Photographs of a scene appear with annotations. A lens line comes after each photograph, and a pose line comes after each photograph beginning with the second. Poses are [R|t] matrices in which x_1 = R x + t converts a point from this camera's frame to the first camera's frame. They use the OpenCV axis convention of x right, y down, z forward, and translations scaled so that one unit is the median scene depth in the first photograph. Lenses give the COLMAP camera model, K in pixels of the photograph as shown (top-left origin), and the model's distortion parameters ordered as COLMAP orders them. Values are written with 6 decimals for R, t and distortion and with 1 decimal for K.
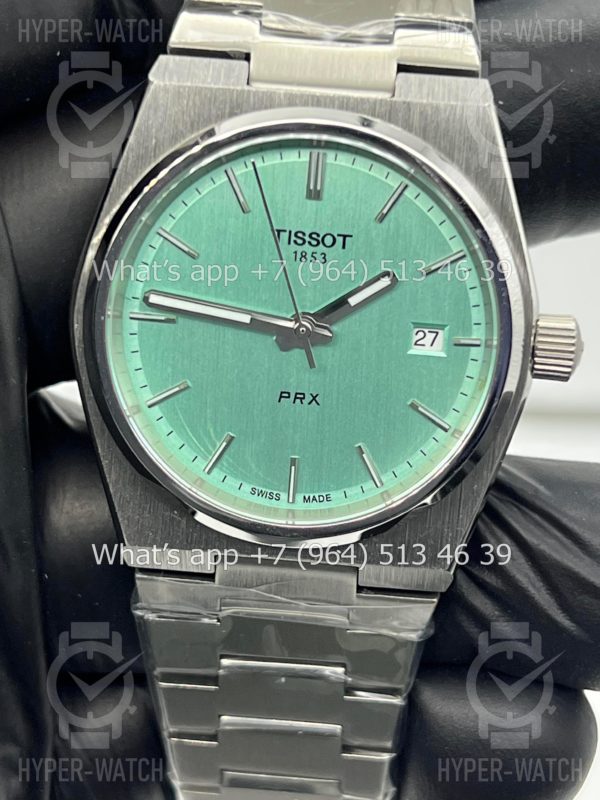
lens RADIAL K [[1894.5, 0, 301.7], [0, 1894.5, 395.9], [0, 0, 1]] dist [0.294238, 0.000000]
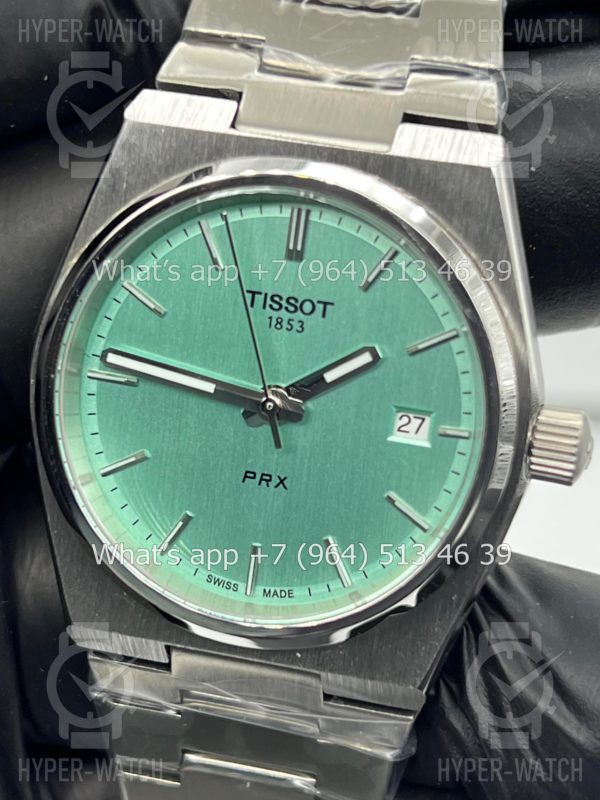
lens RADIAL K [[1894.5, 0, 300.2], [0, 1894.5, 398.5], [0, 0, 1]] dist [0.294238, 0.000000]
pose [[0.983340, 0.075593, -0.165313, 0.160078], [-0.073756, 0.997127, 0.017232, -0.053832], [0.166141, -0.004752, 0.986091, 0.120927]]
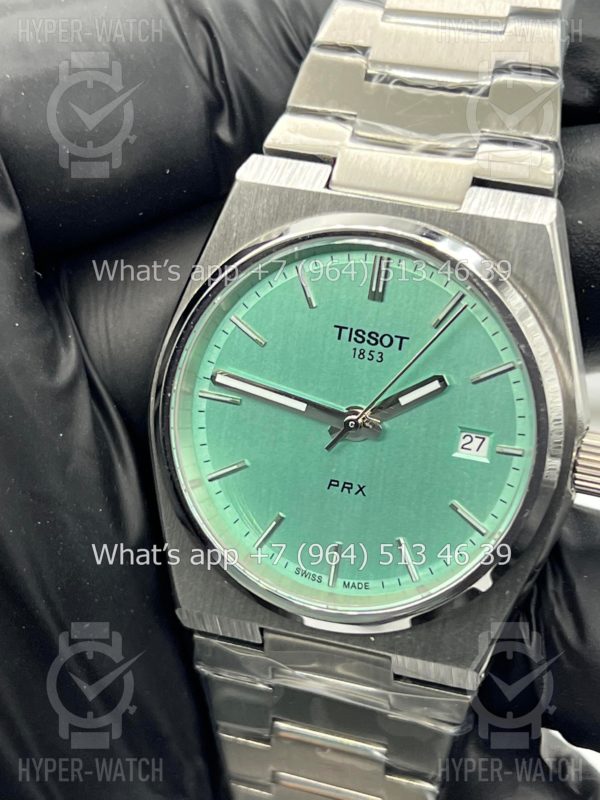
lens RADIAL K [[1894.5, 0, 303.1], [0, 1894.5, 393.2], [0, 0, 1]] dist [0.294238, 0.000000]
pose [[0.971165, 0.094770, -0.218765, 0.199433], [-0.097418, 0.995243, -0.001327, -0.046934], [0.217598, 0.022600, 0.975777, -0.027996]]
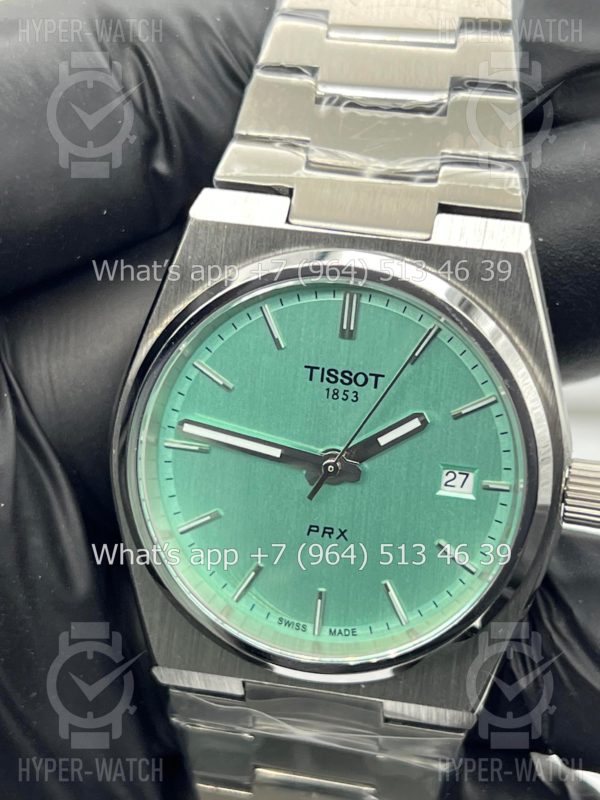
lens RADIAL K [[1894.5, 0, 295.6], [0, 1894.5, 400.7], [0, 0, 1]] dist [0.294238, 0.000000]
pose [[0.991702, 0.040562, -0.121993, 0.102036], [-0.035098, 0.998296, 0.046613, -0.115351], [0.123676, -0.041944, 0.991436, 0.001507]]
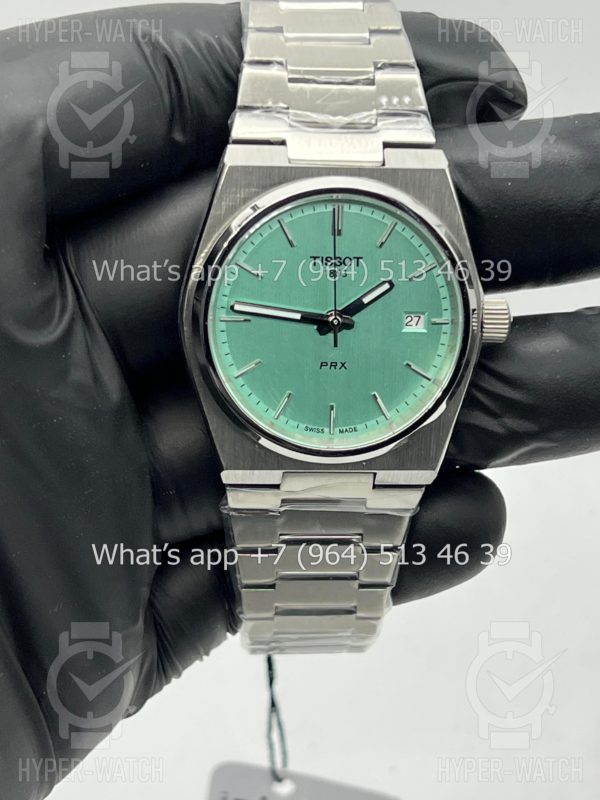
lens RADIAL K [[1894.5, 0, 301.7], [0, 1894.5, 405.5], [0, 0, 1]] dist [0.294238, 0.000000]
pose [[0.988081, -0.072806, 0.135629, -0.236257], [0.065001, 0.996012, 0.061121, -0.061816], [-0.139538, -0.051576, 0.988873, -0.507892]]
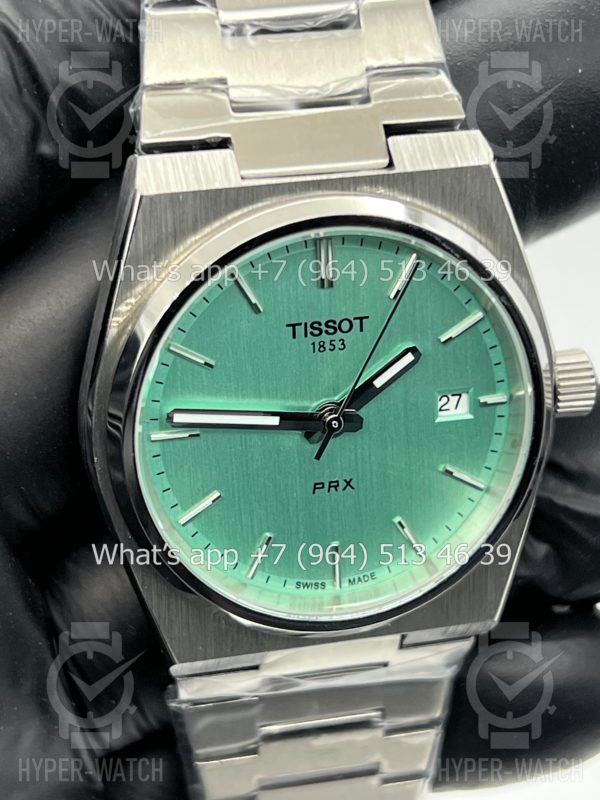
lens RADIAL K [[1894.5, 0, 295.7], [0, 1894.5, 400.2], [0, 0, 1]] dist [0.294238, 0.000000]
pose [[0.954477, -0.189167, 0.230630, -0.234395], [0.136925, 0.964772, 0.224649, -0.261077], [-0.265002, -0.182843, 0.946754, 0.099181]]
